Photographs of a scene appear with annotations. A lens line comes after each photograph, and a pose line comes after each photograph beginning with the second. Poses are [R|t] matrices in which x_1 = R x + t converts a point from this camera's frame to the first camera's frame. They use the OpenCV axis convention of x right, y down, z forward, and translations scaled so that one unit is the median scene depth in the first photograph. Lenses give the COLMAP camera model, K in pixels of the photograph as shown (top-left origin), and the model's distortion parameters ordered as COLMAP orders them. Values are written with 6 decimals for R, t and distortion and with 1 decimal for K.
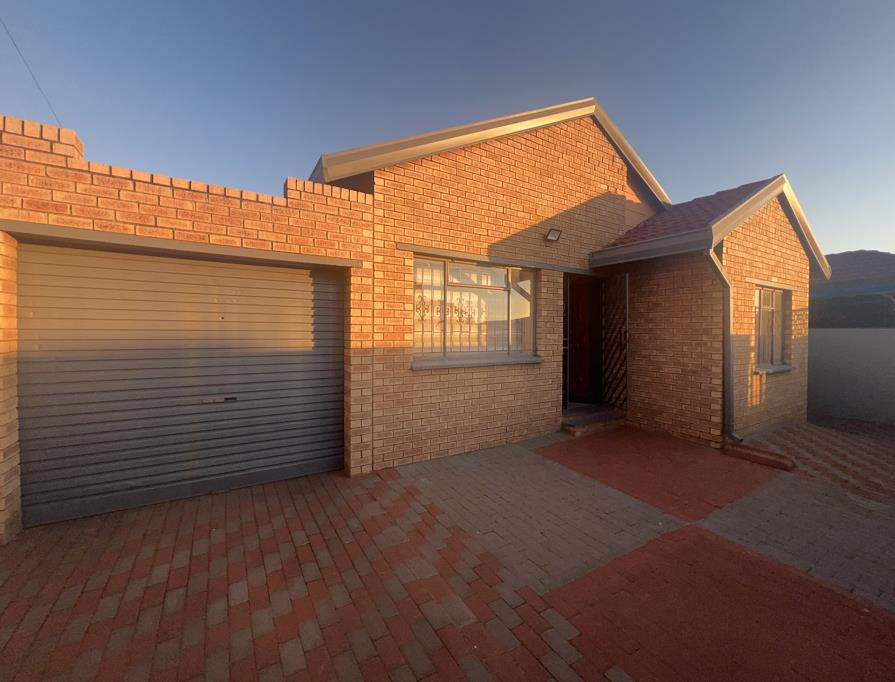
lens RADIAL K [[362.8, 0, 448.4], [0, 362.8, 337.5], [0, 0, 1]] dist [0.000797, 0.000084]
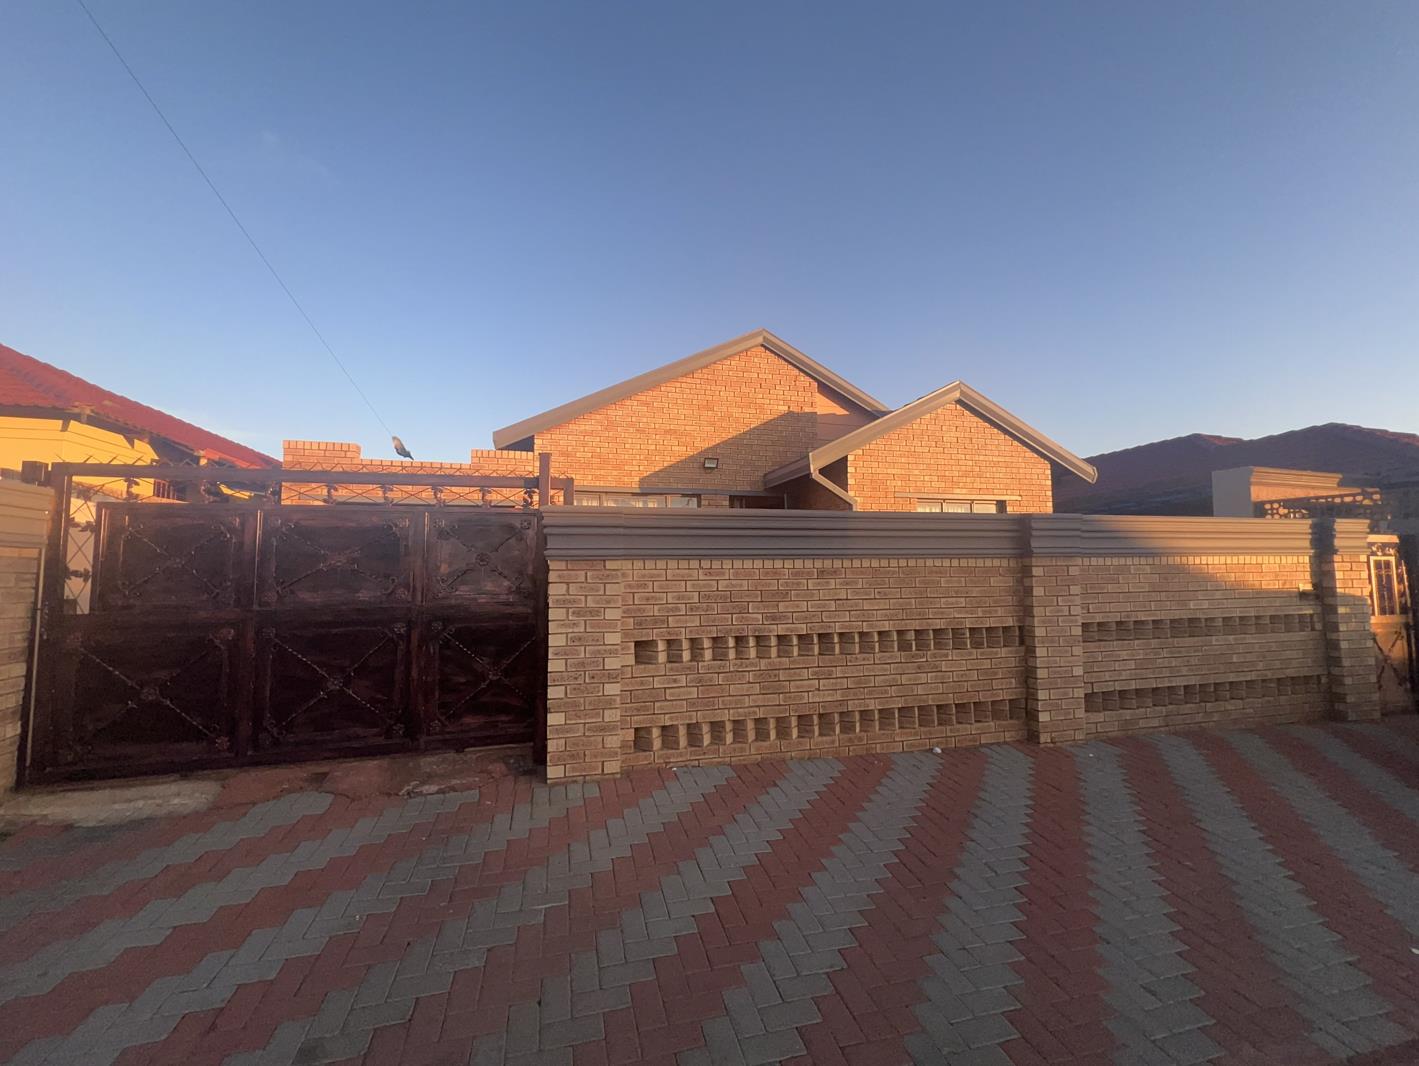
lens RADIAL K [[574.5, 0, 711.5], [0, 574.5, 534.1], [0, 0, 1]] dist [-0.000528, -0.000131]
pose [[0.957801, -0.029383, -0.285928, 0.788965], [0.006919, 0.996830, -0.079263, 0.068454], [0.287350, 0.073940, 0.954967, -0.640904]]
